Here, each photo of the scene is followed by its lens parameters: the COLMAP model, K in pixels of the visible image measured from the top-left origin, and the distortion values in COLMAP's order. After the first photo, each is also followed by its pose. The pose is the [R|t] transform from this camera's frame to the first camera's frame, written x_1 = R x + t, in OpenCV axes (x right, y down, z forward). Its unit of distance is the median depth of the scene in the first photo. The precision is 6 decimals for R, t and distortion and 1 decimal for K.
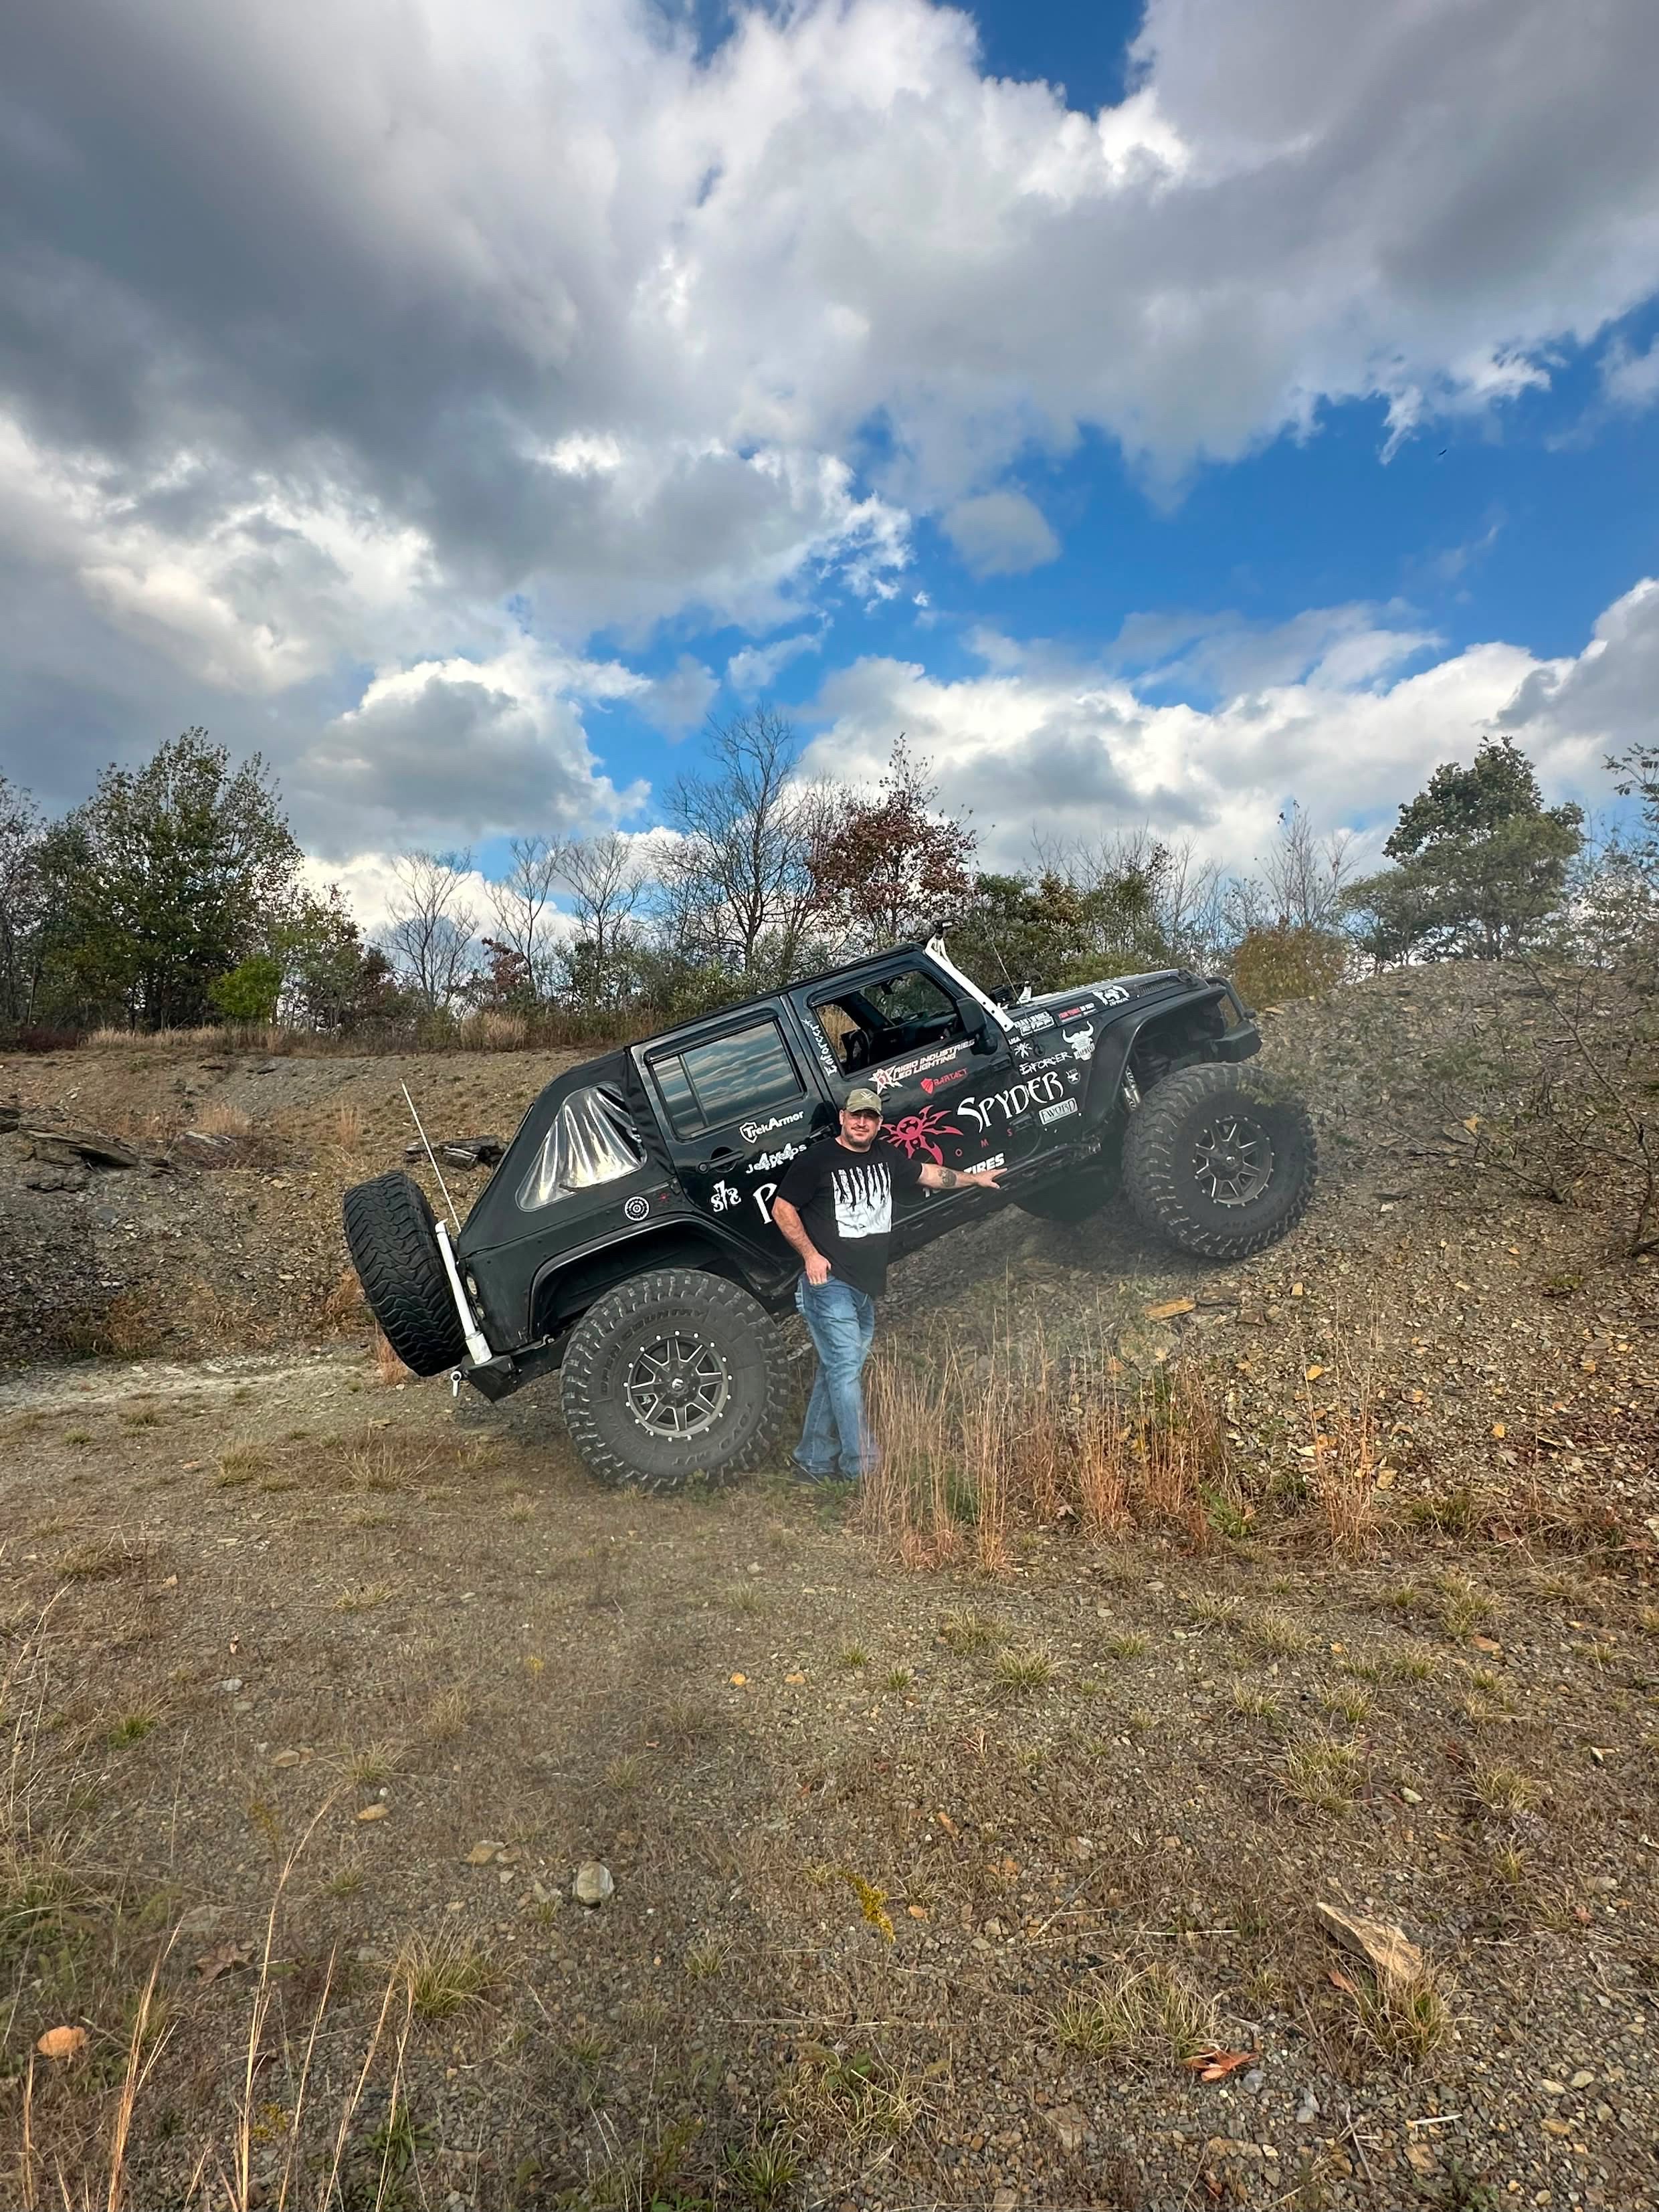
lens RADIAL K [[1144.2, 0, 822.6], [0, 1144.2, 1106.1], [0, 0, 1]] dist [0.002947, 0.003501]
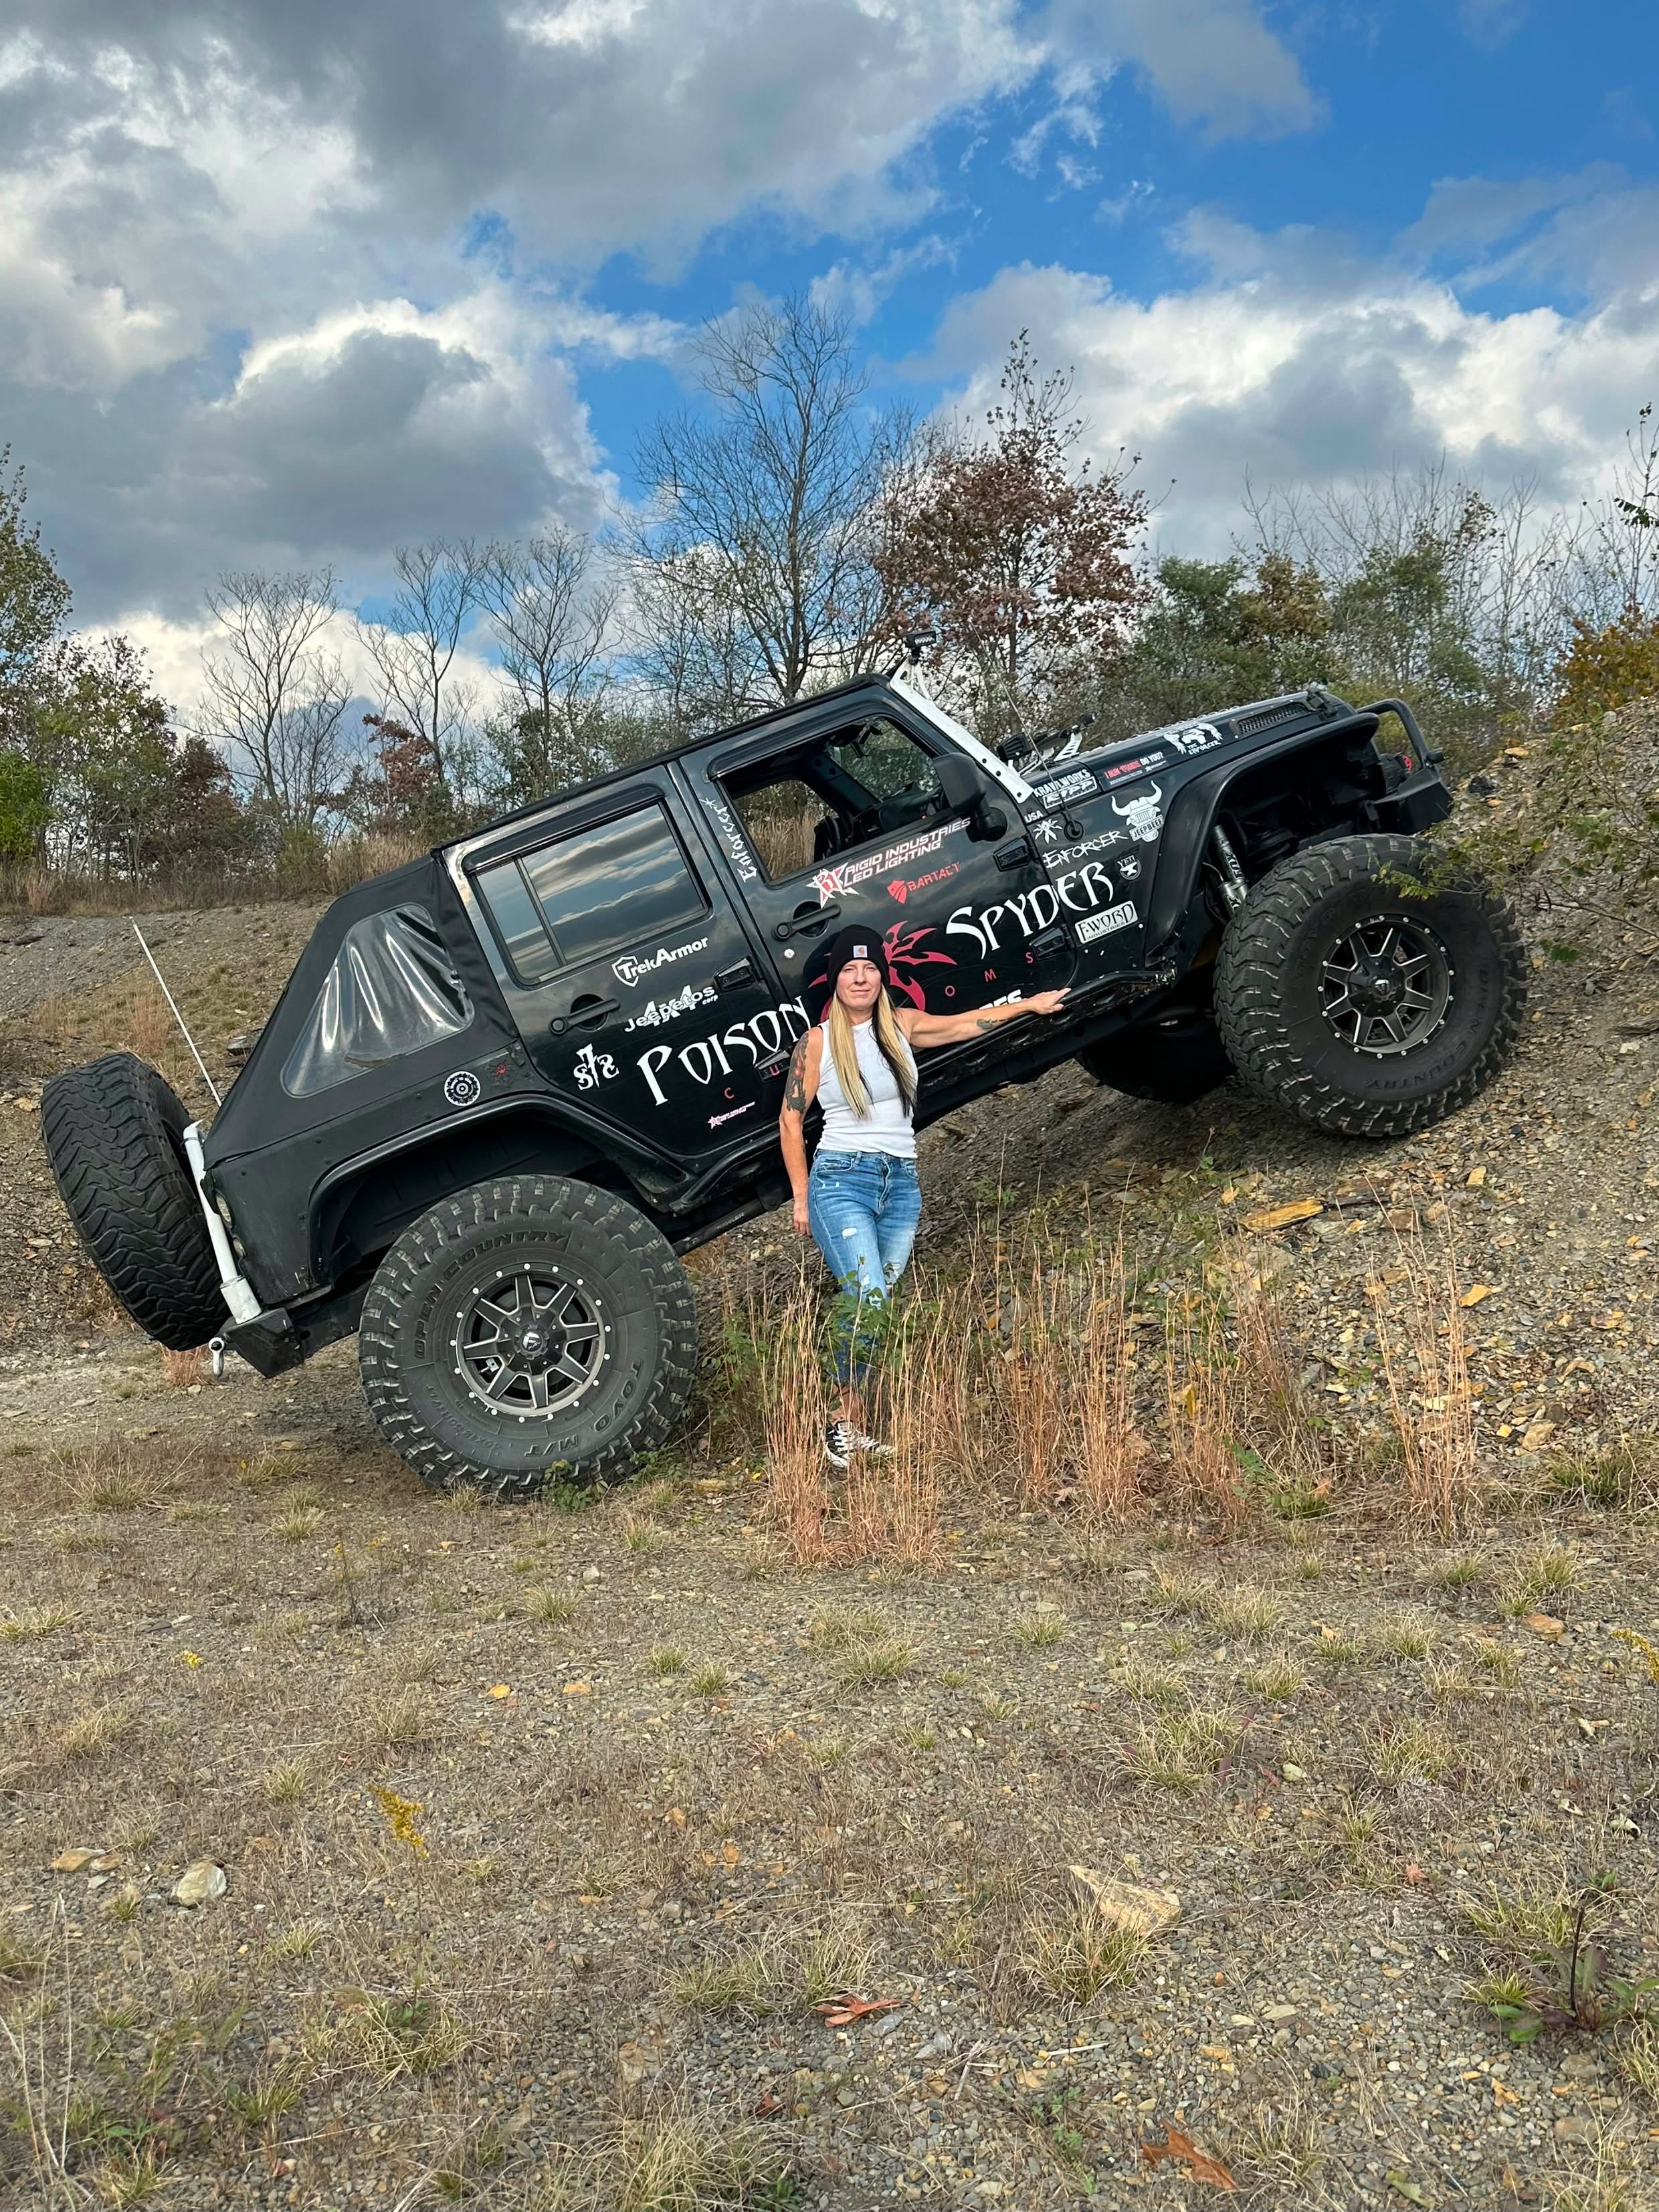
lens RADIAL K [[1833.6, 0, 826.1], [0, 1833.6, 1096.2], [0, 0, 1]] dist [0.111301, -0.027254]
pose [[0.997221, -0.038087, -0.064022, 0.110242], [0.042428, 0.996791, 0.067881, 0.025825], [0.061231, -0.070409, 0.995637, -0.068478]]
